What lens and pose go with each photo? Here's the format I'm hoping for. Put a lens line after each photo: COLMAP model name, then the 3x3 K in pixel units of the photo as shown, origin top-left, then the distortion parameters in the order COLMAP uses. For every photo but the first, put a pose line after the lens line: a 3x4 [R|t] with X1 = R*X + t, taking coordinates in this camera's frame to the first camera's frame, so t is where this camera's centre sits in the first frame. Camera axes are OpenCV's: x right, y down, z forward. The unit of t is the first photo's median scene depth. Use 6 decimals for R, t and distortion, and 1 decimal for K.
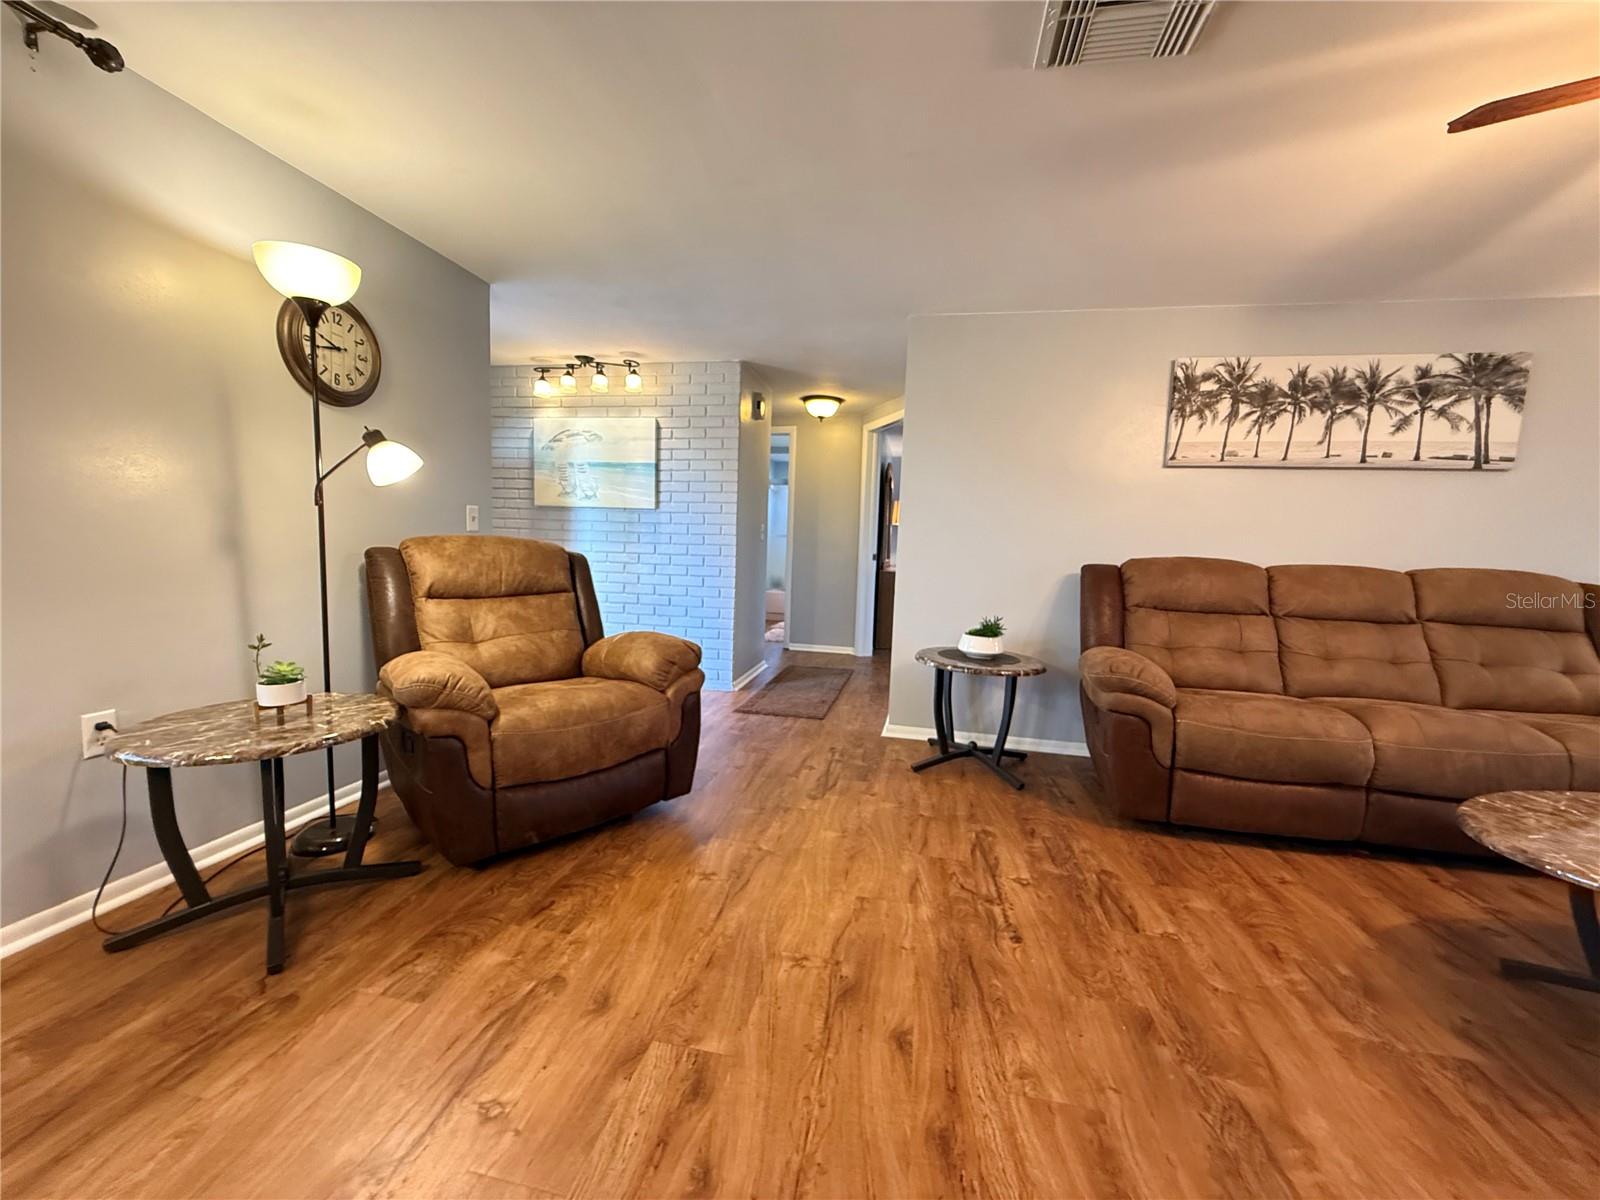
lens RADIAL K [[635.4, 0, 796.5], [0, 635.4, 602.2], [0, 0, 1]] dist [-0.001224, -0.000107]
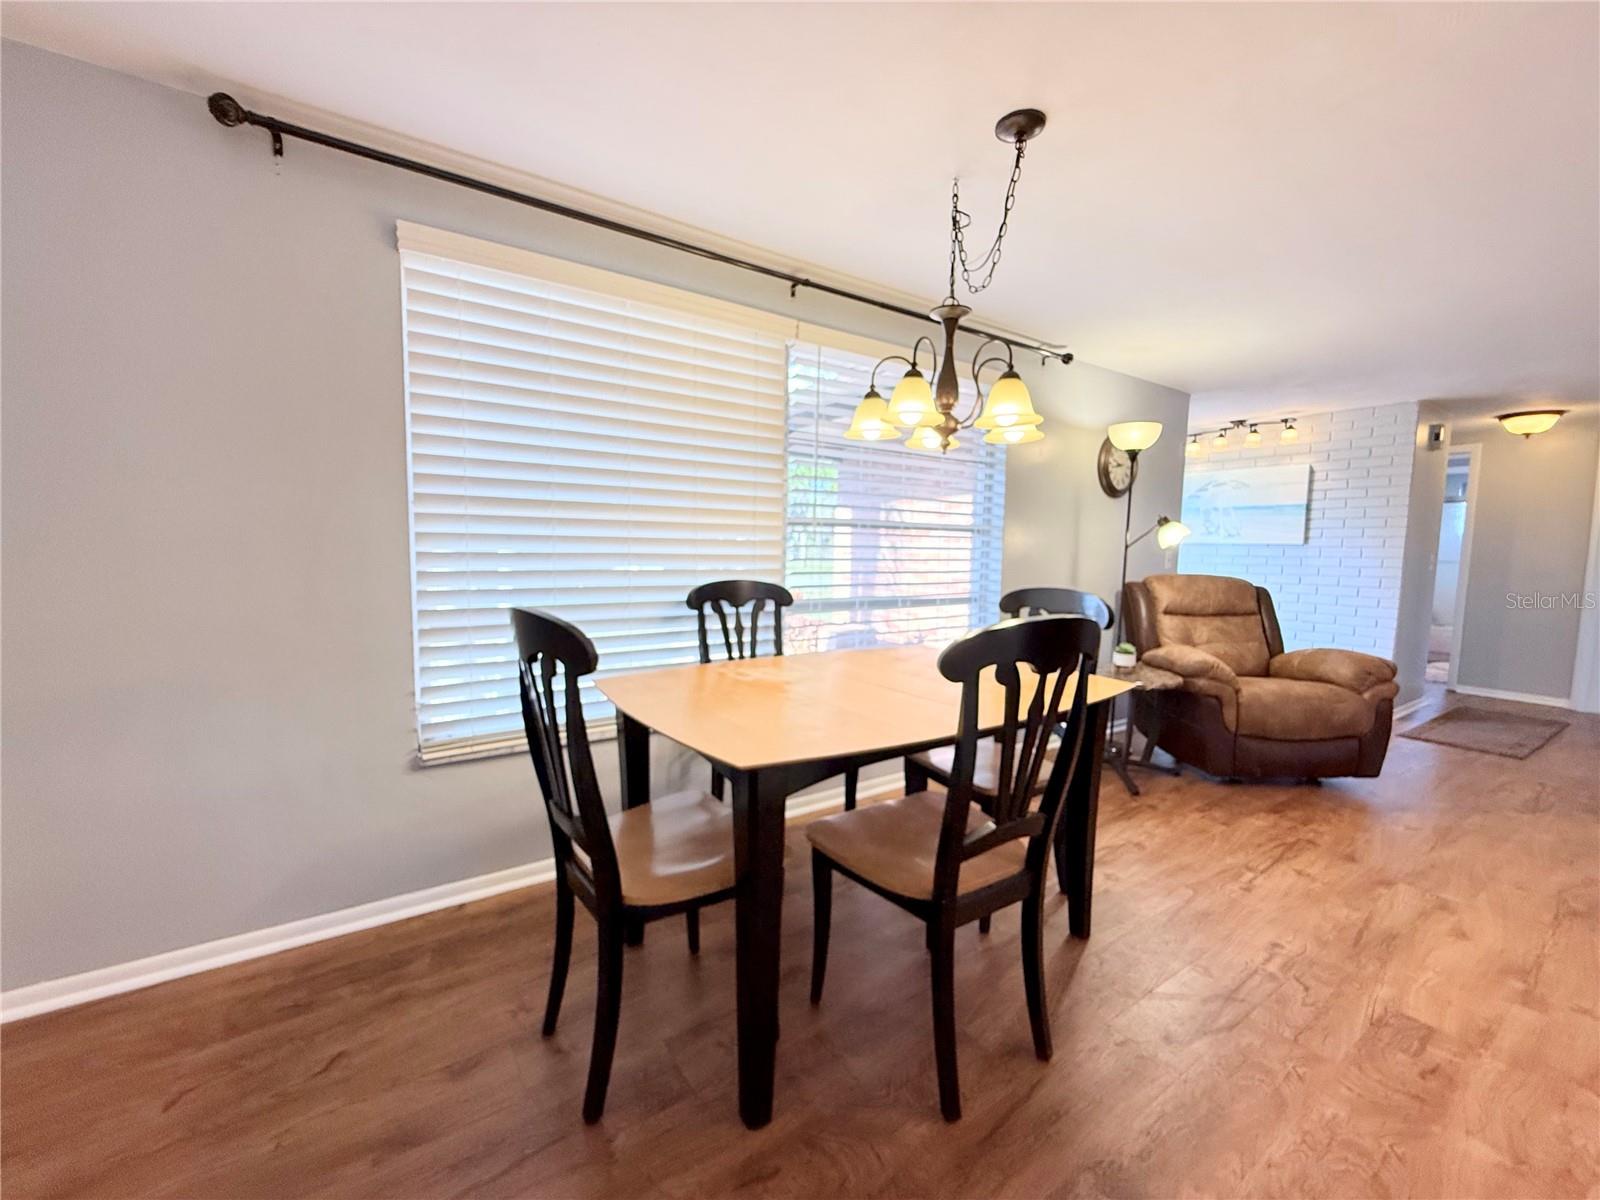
lens RADIAL K [[636.8, 0, 797.6], [0, 636.8, 603.0], [0, 0, 1]] dist [-0.001237, -0.000112]
pose [[0.708617, 0.041795, -0.704354, -0.094003], [-0.062497, 0.998038, -0.003654, 0.024138], [0.702820, 0.046609, 0.709839, -0.644585]]
